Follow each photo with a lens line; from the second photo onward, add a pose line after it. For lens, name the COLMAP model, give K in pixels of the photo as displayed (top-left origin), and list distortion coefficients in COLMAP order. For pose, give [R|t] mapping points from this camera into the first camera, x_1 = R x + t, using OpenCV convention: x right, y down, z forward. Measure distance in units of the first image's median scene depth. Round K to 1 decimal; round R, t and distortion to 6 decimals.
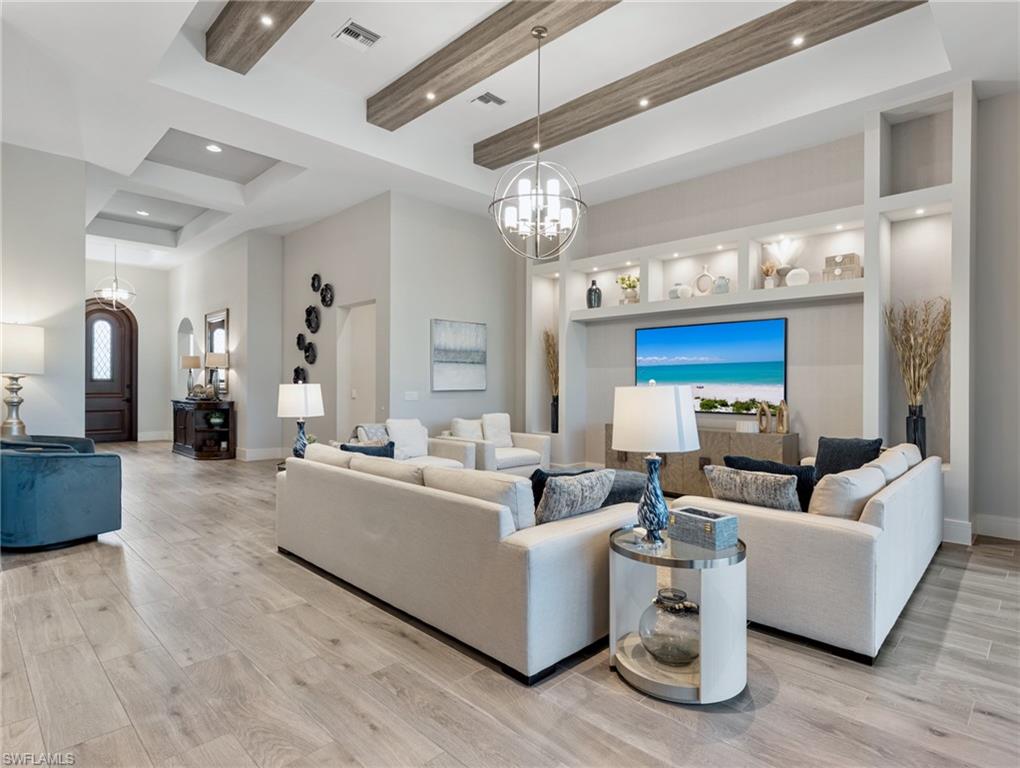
lens RADIAL K [[550.9, 0, 511.6], [0, 550.9, 385.9], [0, 0, 1]] dist [0.003127, -0.000961]
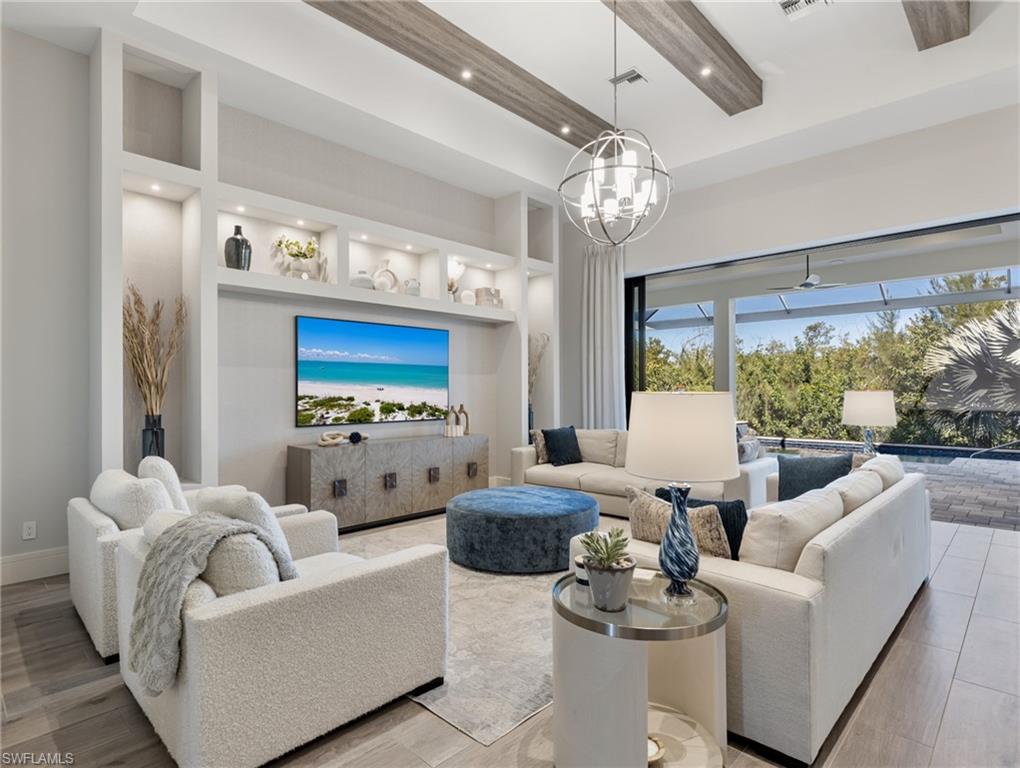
lens RADIAL K [[550.9, 0, 511.6], [0, 550.9, 385.9], [0, 0, 1]] dist [0.003127, -0.000961]
pose [[-0.025234, 0.002472, 0.999679, -0.618788], [0.008887, 0.999958, -0.002248, -0.006335], [-0.999642, 0.008827, -0.025255, 0.898773]]
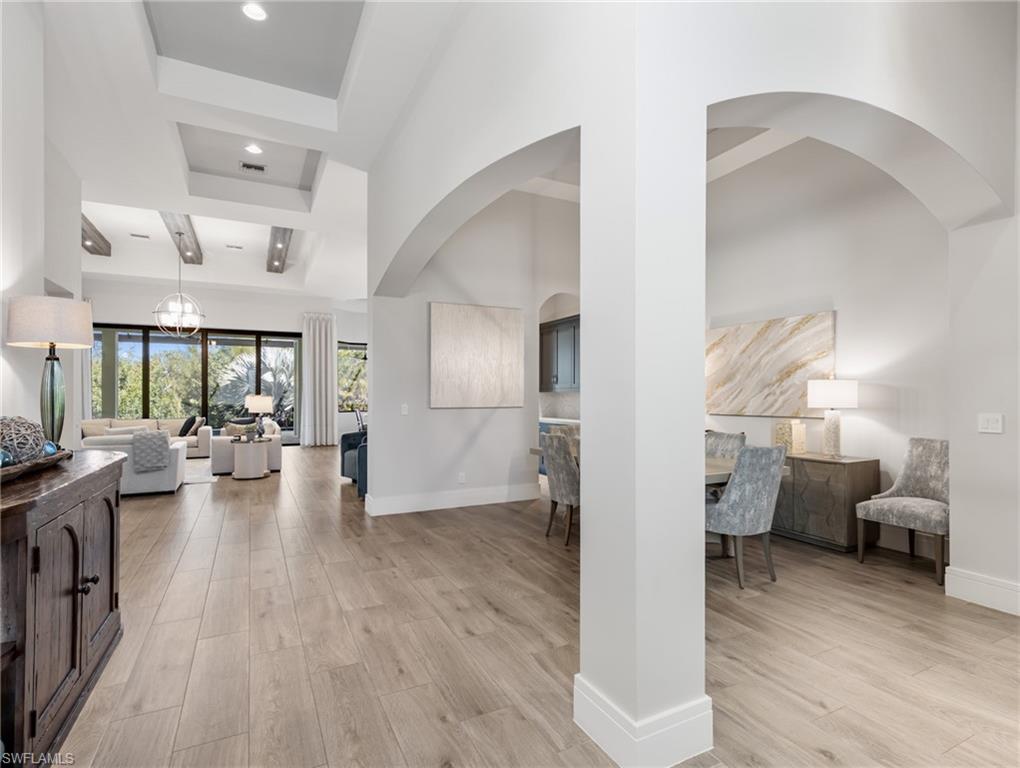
lens RADIAL K [[515.4, 0, 514.1], [0, 515.4, 394.5], [0, 0, 1]] dist [0.005252, 0.000259]
pose [[-0.950710, -0.005128, 0.310041, -1.400227], [-0.002998, 0.999969, 0.007345, -0.018123], [-0.310068, 0.006054, -0.950695, 1.920827]]
